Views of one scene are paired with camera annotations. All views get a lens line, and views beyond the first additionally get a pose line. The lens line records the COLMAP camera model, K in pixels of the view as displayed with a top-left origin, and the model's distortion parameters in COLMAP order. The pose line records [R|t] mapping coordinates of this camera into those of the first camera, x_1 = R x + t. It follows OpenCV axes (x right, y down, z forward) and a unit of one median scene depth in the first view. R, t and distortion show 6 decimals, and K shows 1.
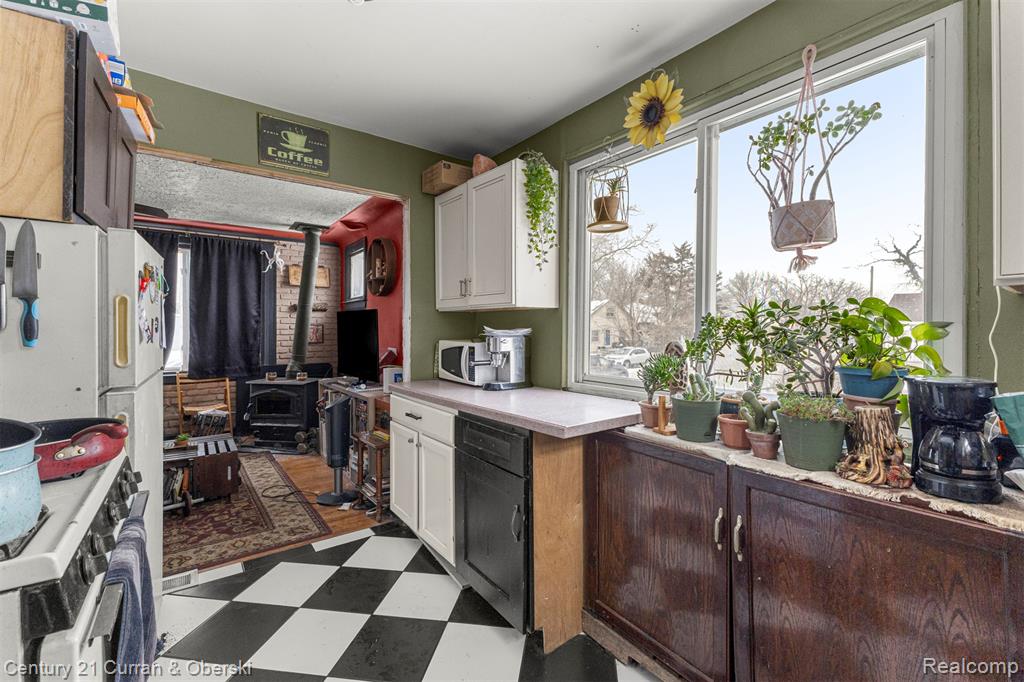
lens RADIAL K [[445.8, 0, 528.0], [0, 445.8, 328.4], [0, 0, 1]] dist [0.011000, -0.001389]
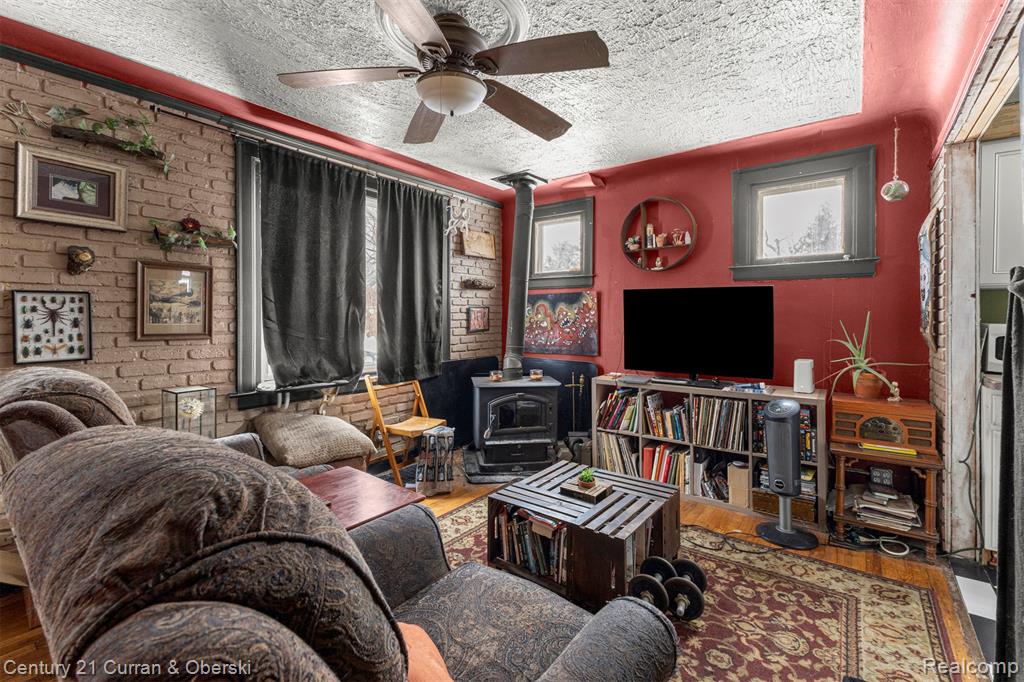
lens RADIAL K [[445.8, 0, 531.3], [0, 445.8, 317.7], [0, 0, 1]] dist [0.011000, -0.001389]
pose [[0.959669, 0.000737, 0.281133, -1.109148], [-0.003466, 0.999952, 0.009211, 0.005504], [-0.281112, -0.009814, 0.959625, 0.420592]]
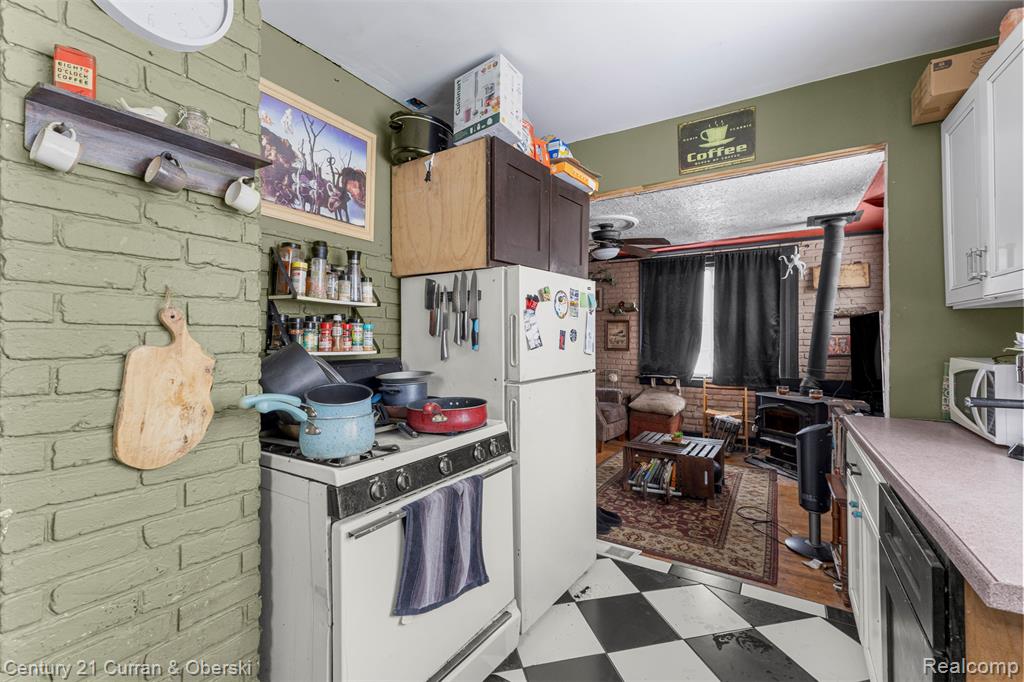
lens RADIAL K [[445.8, 0, 502.6], [0, 445.8, 333.6], [0, 0, 1]] dist [0.011000, -0.001389]
pose [[0.341870, -0.010666, -0.939687, 0.152963], [-0.000079, 0.999935, -0.011379, 0.001190], [0.939747, 0.003965, 0.341847, 0.210191]]
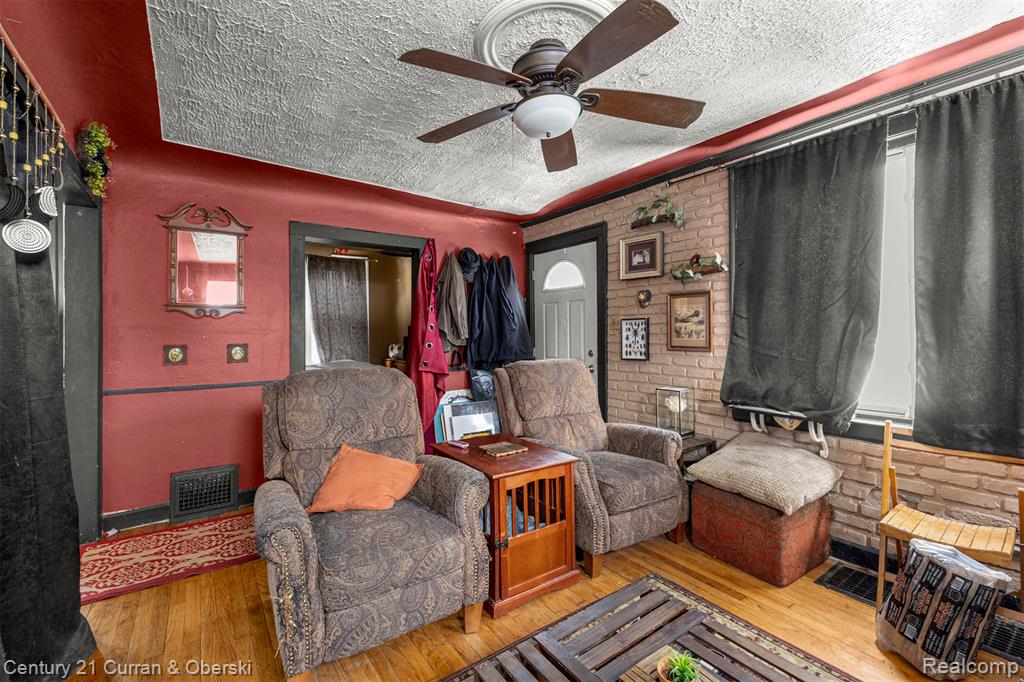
lens RADIAL K [[445.8, 0, 502.3], [0, 445.8, 325.6], [0, 0, 1]] dist [0.011000, -0.001389]
pose [[-0.046240, -0.015259, -0.998814, -0.470292], [0.016794, 0.999730, -0.016051, 0.005170], [0.998789, -0.017517, -0.045971, 0.958617]]
